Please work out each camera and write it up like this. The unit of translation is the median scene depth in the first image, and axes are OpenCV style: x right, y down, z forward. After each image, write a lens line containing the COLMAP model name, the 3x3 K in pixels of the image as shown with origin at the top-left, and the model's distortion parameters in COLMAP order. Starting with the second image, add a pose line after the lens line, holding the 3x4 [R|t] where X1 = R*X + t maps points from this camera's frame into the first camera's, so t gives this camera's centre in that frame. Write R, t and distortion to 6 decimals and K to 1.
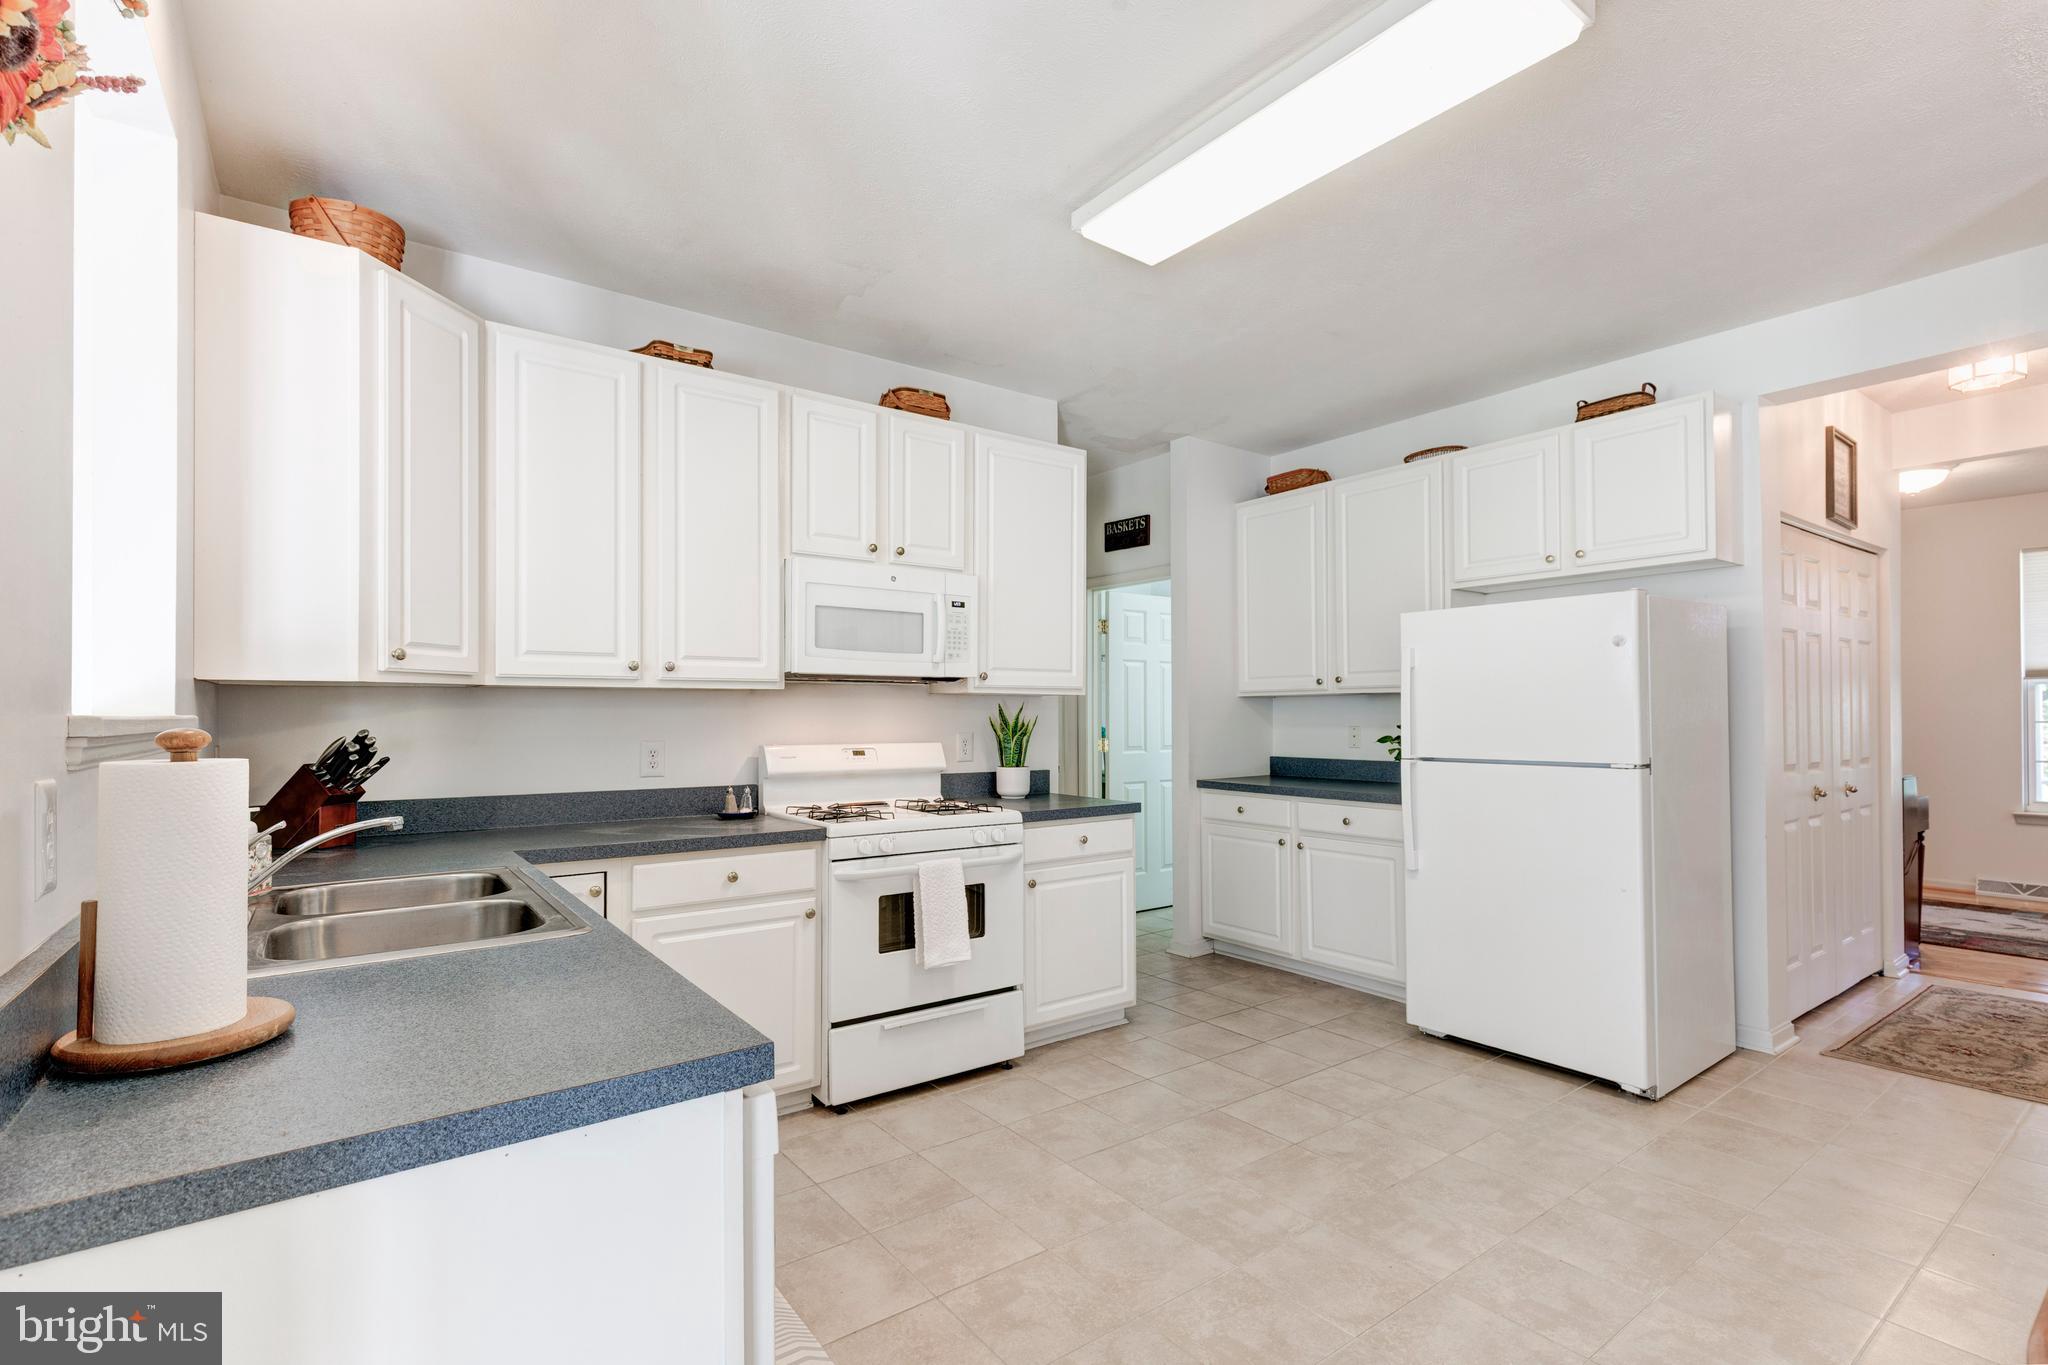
lens RADIAL K [[941.7, 0, 1030.8], [0, 941.7, 695.8], [0, 0, 1]] dist [0.007124, -0.002455]
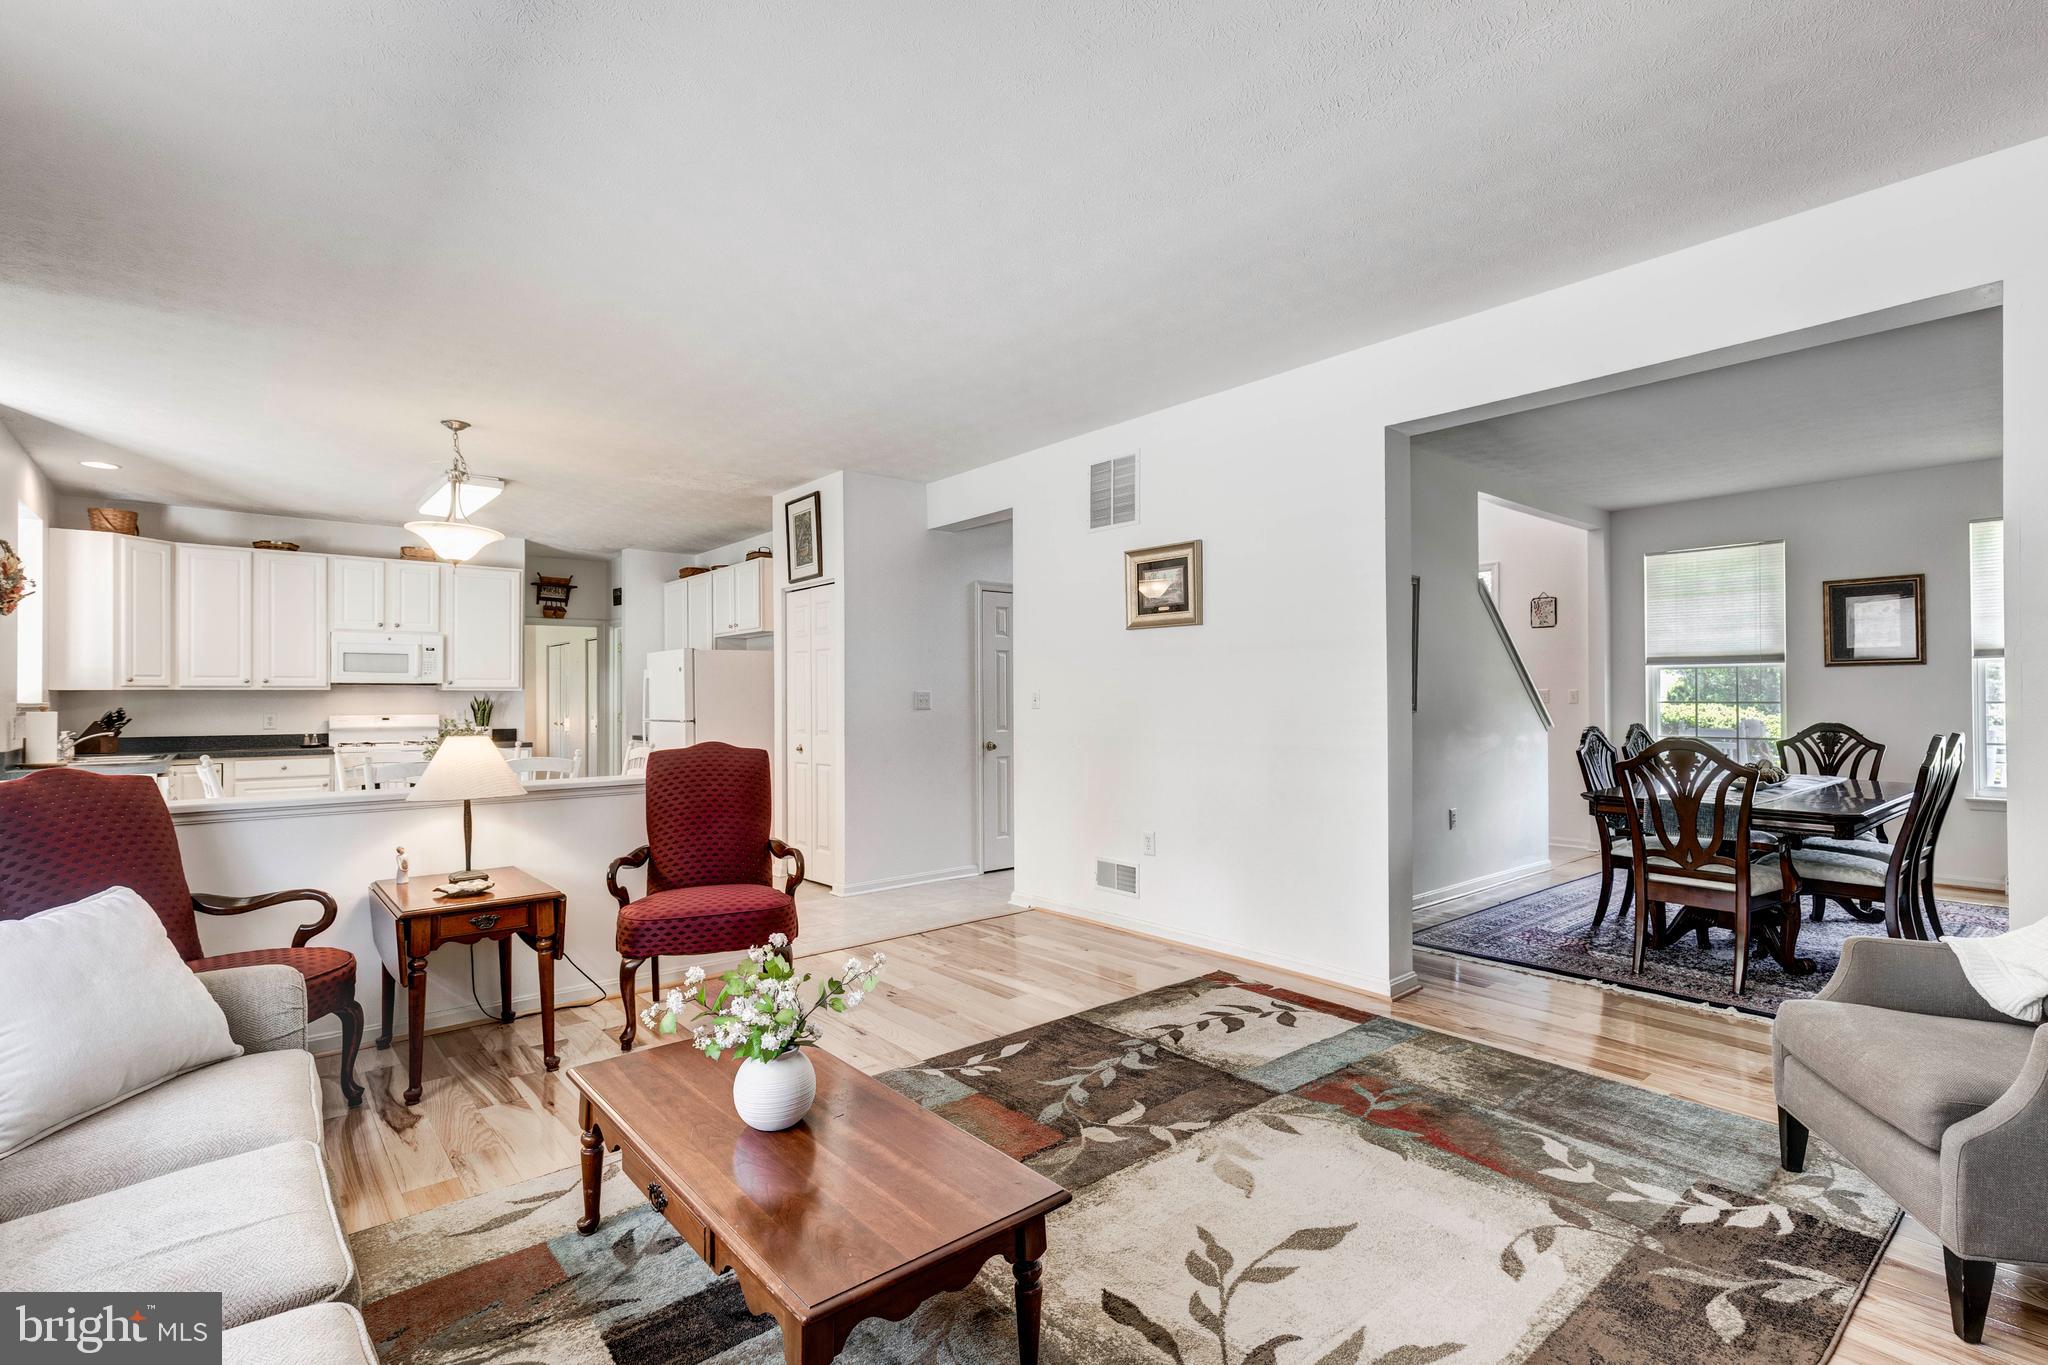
lens RADIAL K [[941.7, 0, 1001.4], [0, 941.7, 683.9], [0, 0, 1]] dist [0.007124, -0.002455]
pose [[0.998608, -0.002259, 0.052706, 1.181965], [0.002009, 0.999987, 0.004788, -0.027930], [-0.052716, -0.004675, 0.998599, -1.293503]]
